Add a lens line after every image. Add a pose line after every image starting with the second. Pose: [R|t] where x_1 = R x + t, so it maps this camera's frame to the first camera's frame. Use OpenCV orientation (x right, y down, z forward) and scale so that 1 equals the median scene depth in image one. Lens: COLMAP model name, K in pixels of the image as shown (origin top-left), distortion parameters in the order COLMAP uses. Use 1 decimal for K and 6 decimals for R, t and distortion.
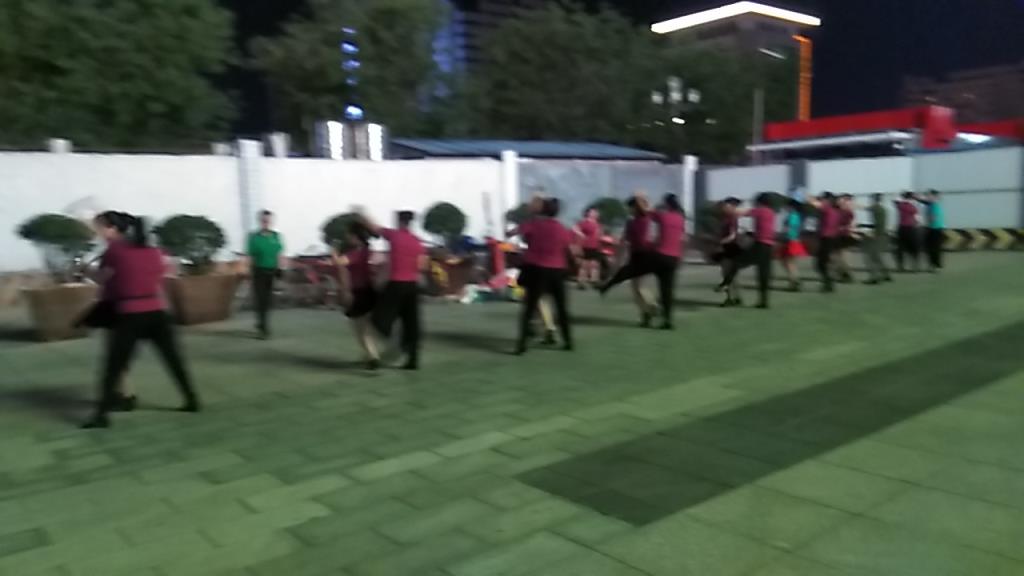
lens RADIAL K [[803.7, 0, 492.8], [0, 803.7, 292.5], [0, 0, 1]] dist [0.105548, -0.171034]
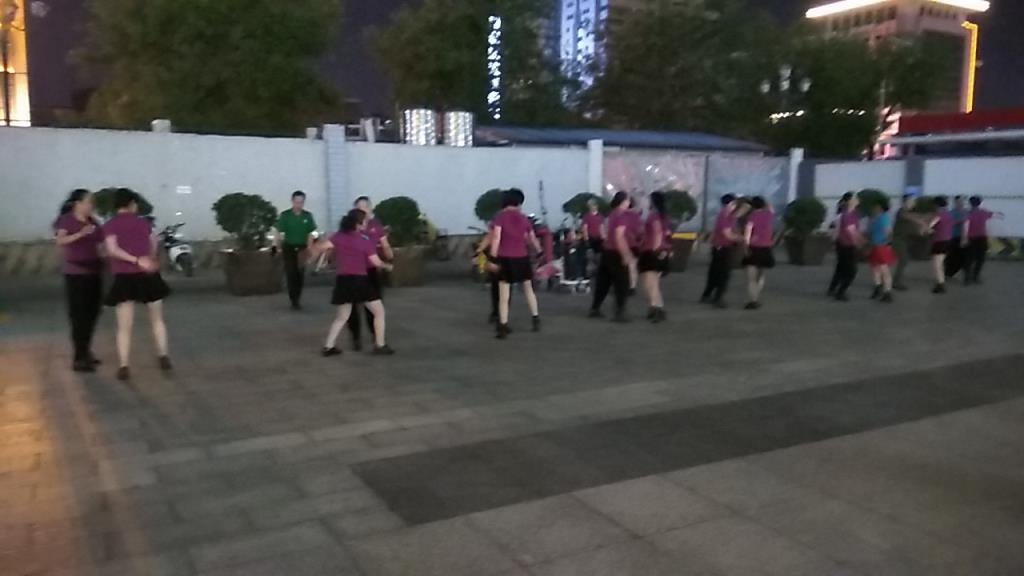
lens RADIAL K [[802.1, 0, 472.0], [0, 802.1, 284.3], [0, 0, 1]] dist [0.103138, -0.151932]
pose [[0.983254, 0.053614, -0.174174, 0.099353], [-0.052611, 0.998561, 0.010373, -0.003697], [0.174480, -0.001036, 0.984660, 0.013733]]
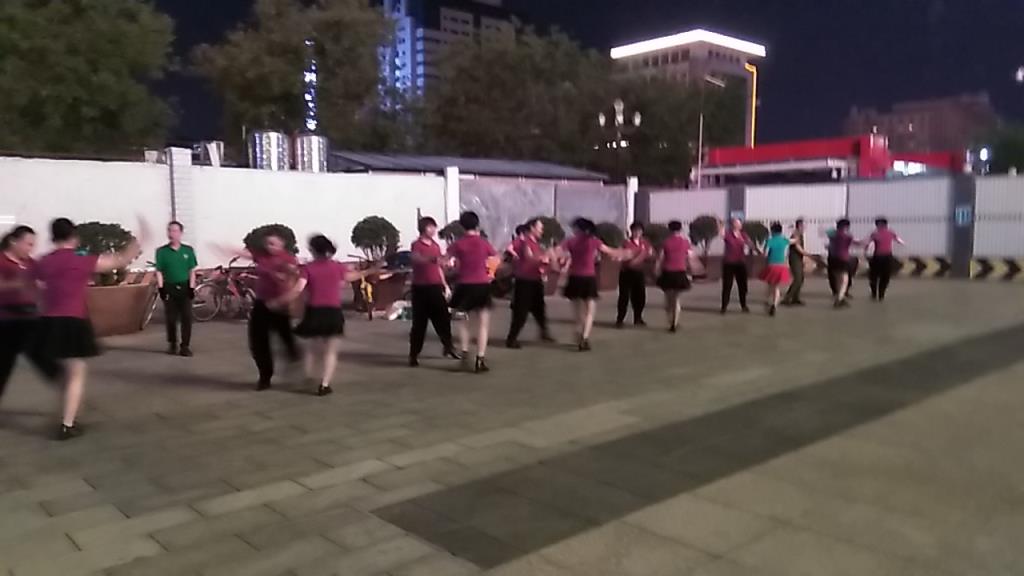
lens RADIAL K [[803.7, 0, 492.8], [0, 803.7, 292.5], [0, 0, 1]] dist [0.105548, -0.171034]
pose [[0.998139, 0.020785, 0.057334, 0.031009], [-0.019592, 0.999582, -0.021279, -0.001787], [-0.057753, 0.020116, 0.998128, 0.016977]]
